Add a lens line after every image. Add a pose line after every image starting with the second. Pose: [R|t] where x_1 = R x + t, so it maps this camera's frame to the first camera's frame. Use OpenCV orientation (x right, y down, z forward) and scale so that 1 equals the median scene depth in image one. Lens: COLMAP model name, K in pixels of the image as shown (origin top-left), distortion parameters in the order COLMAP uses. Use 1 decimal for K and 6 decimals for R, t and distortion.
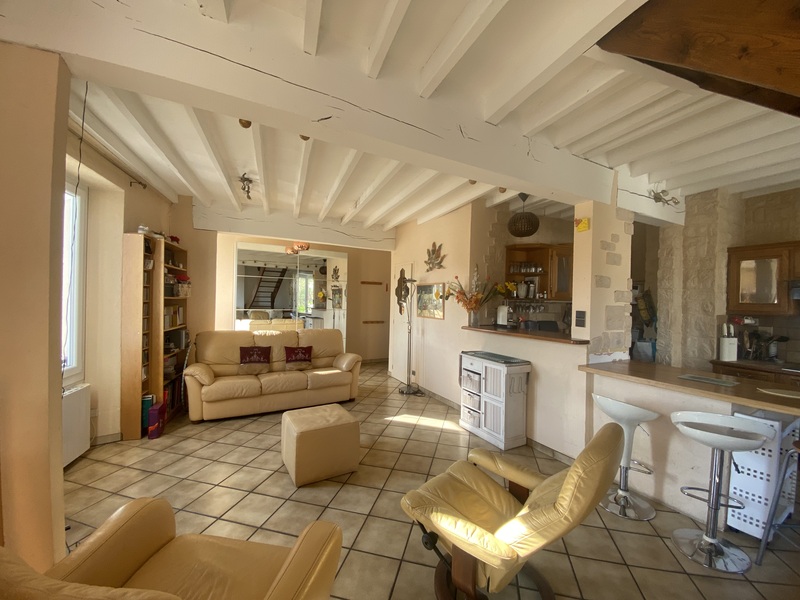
lens RADIAL K [[323.0, 0, 400.0], [0, 323.0, 300.0], [0, 0, 1]] dist [-0.035667, -0.000343]
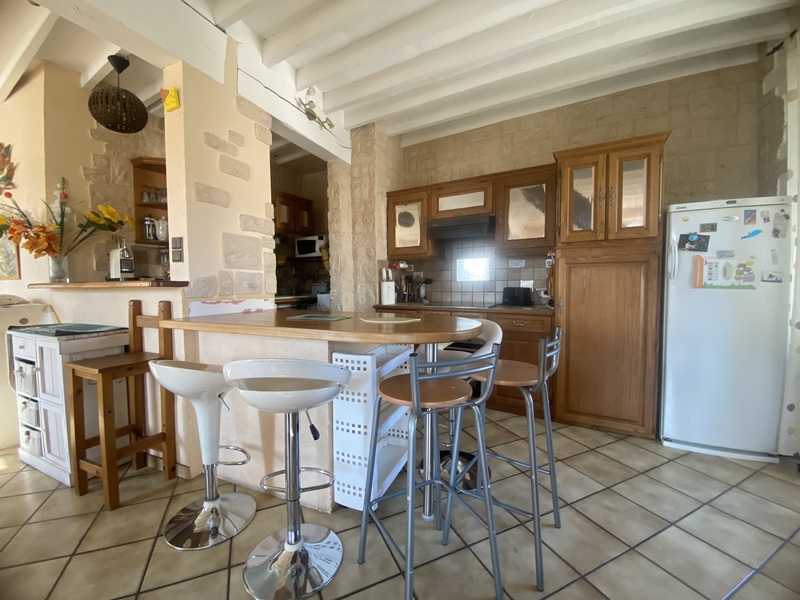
lens RADIAL K [[318.0, 0, 409.5], [0, 318.0, 294.6], [0, 0, 1]] dist [0.020167, -0.000181]
pose [[0.749866, -0.048829, 0.659785, 0.426452], [0.016942, 0.998363, 0.054631, 0.107885], [-0.661373, -0.029788, 0.749466, 0.172709]]
